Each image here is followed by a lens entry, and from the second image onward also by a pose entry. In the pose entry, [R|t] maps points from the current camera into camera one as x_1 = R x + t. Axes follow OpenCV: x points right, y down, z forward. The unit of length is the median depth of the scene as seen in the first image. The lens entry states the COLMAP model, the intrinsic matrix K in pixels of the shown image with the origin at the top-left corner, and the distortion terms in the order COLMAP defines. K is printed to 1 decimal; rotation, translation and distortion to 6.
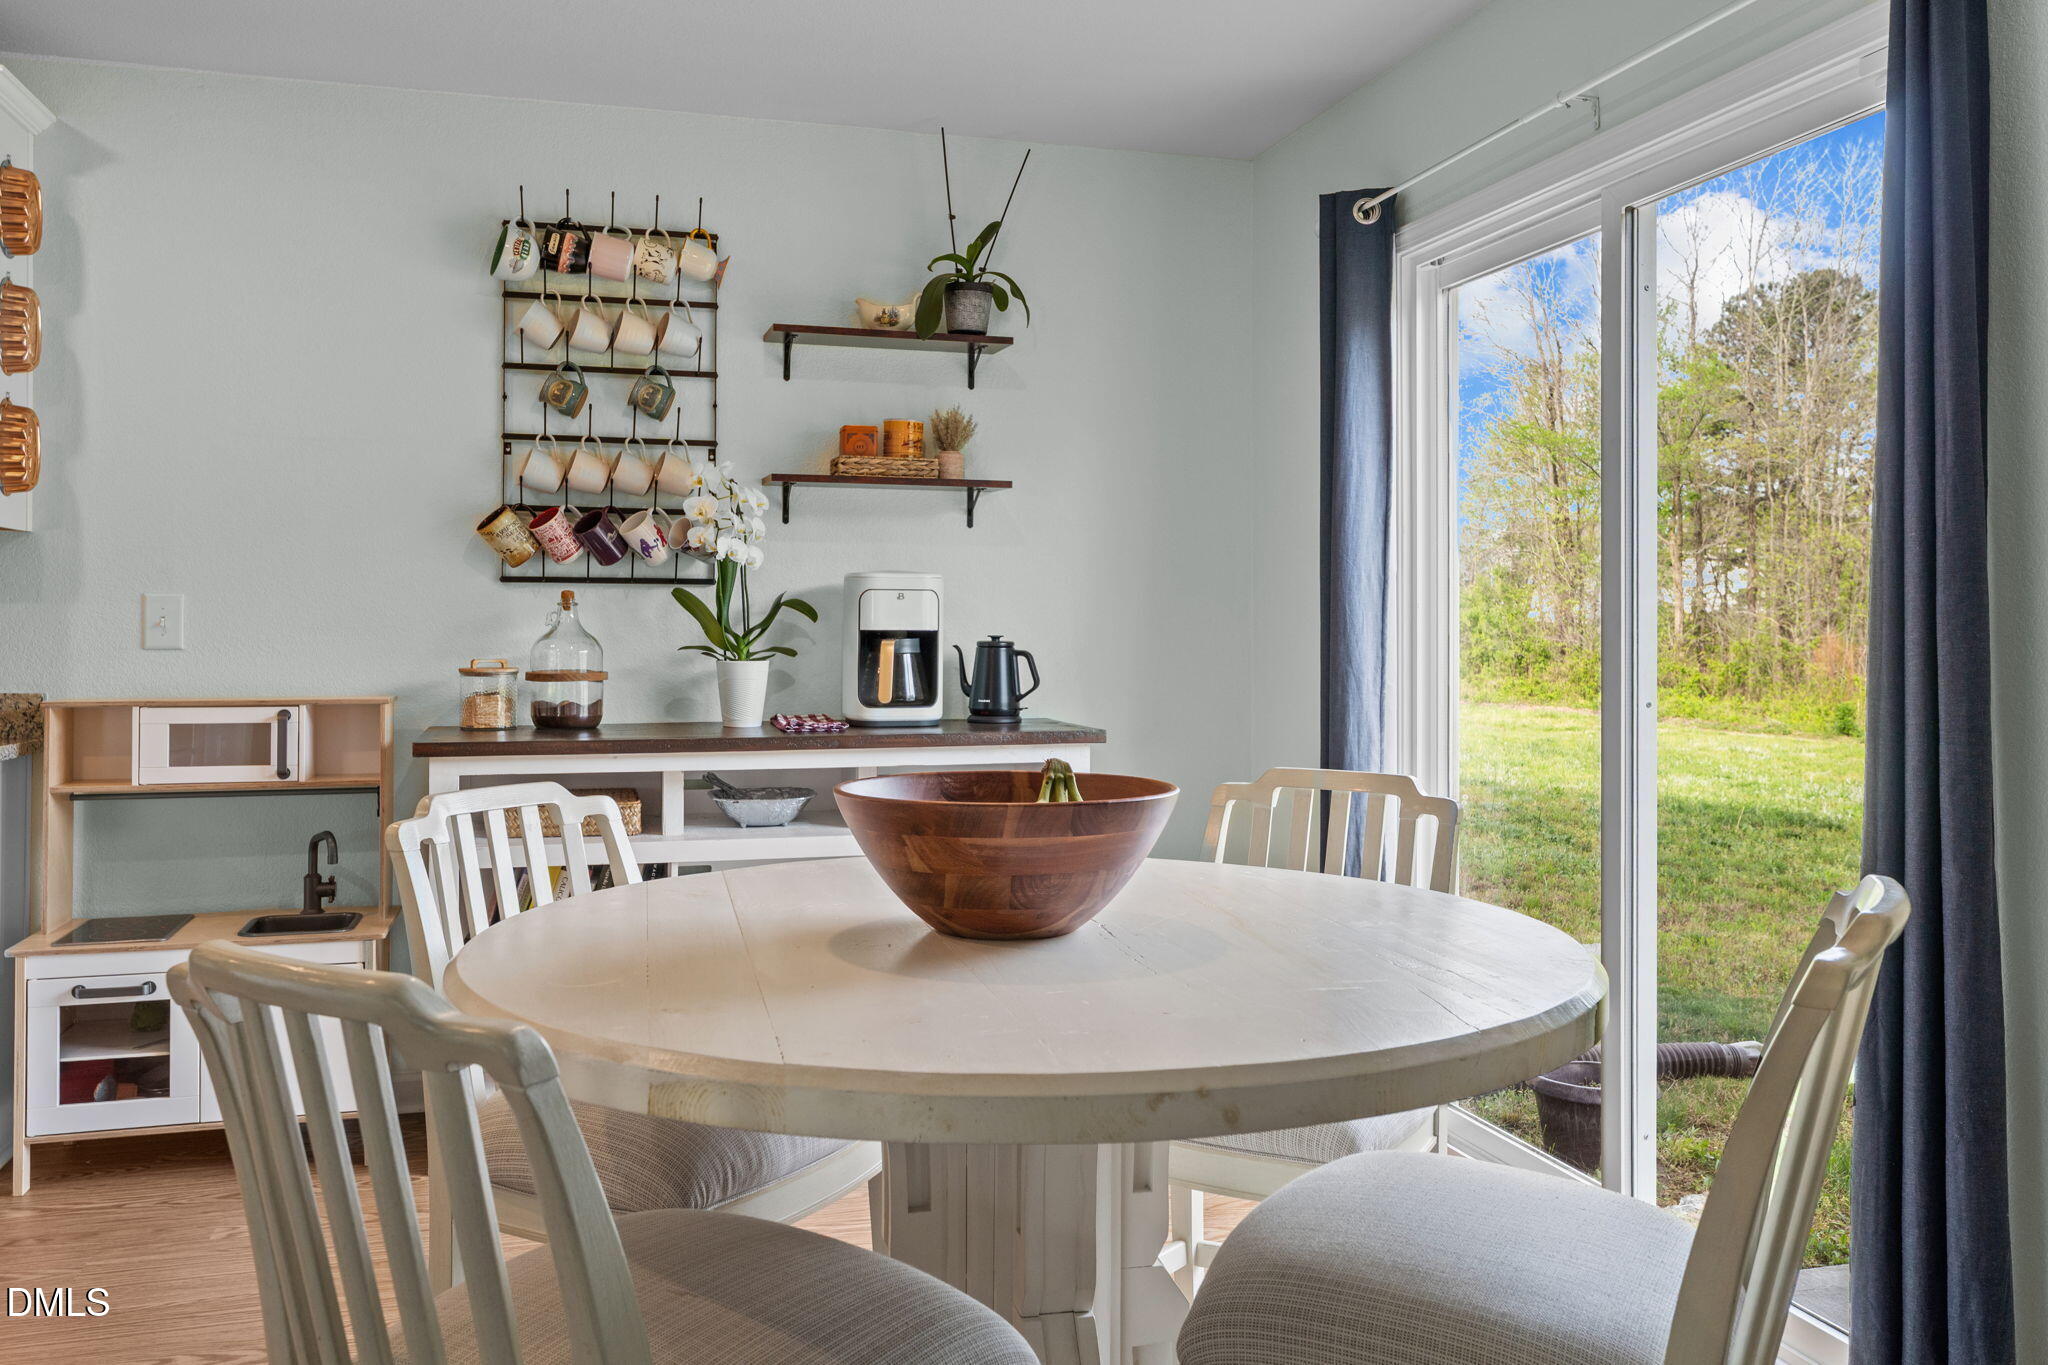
lens RADIAL K [[1625.5, 0, 1021.8], [0, 1625.5, 620.6], [0, 0, 1]] dist [-0.014118, 0.050039]
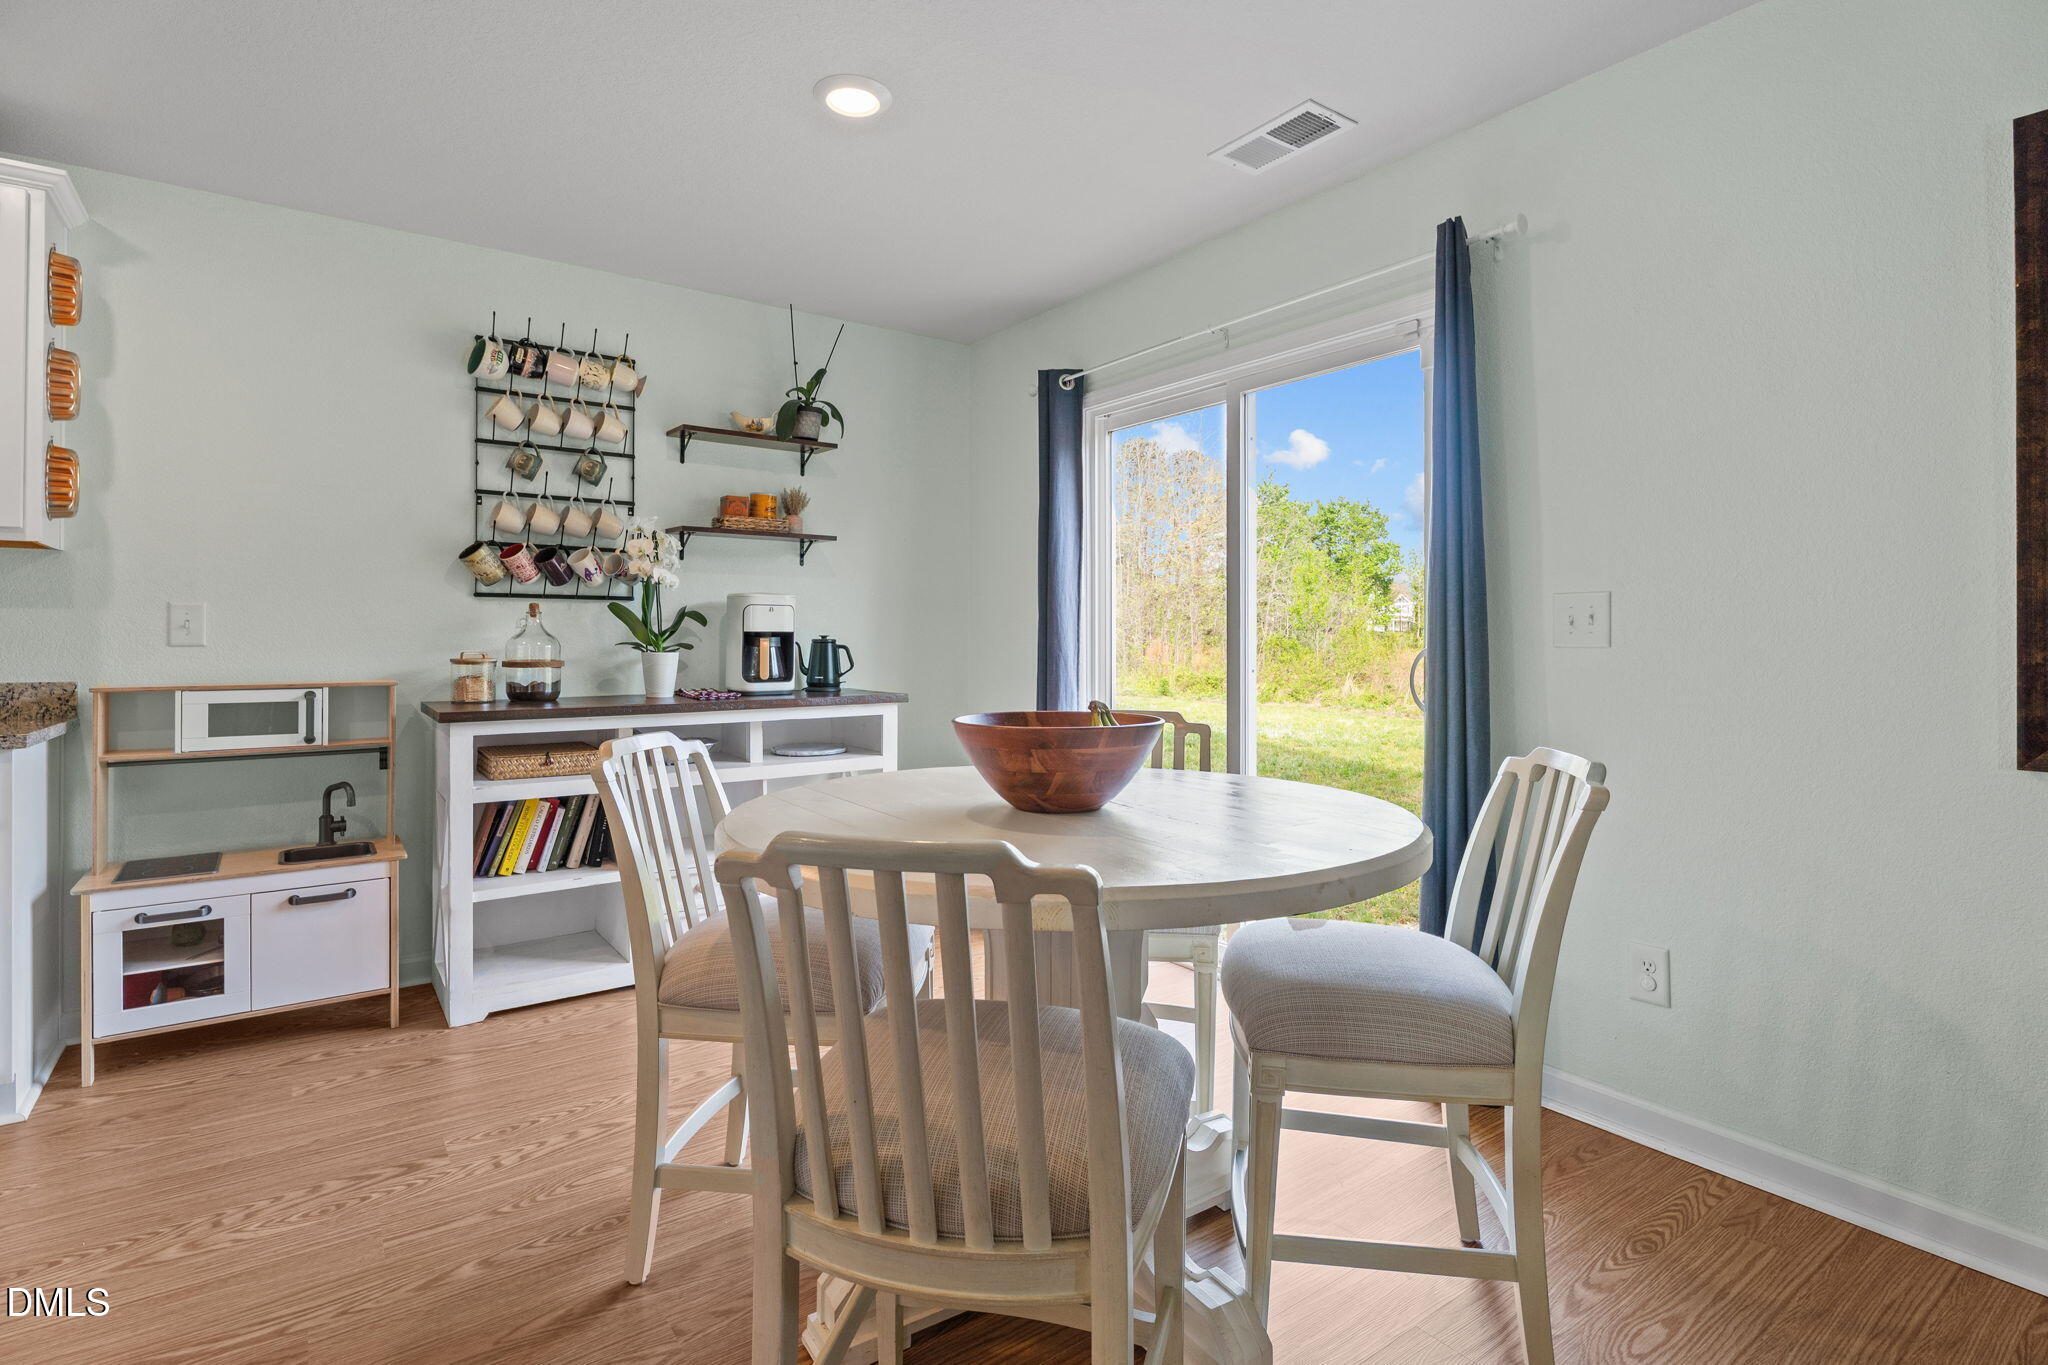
lens RADIAL K [[1008.1, 0, 1022.7], [0, 1008.1, 633.9], [0, 0, 1]] dist [0.002371, 0.000312]
pose [[0.938773, -0.000507, 0.344536, -0.179360], [0.000348, 1.000000, 0.000524, 0.007725], [-0.344536, -0.000372, 0.938773, 0.031800]]
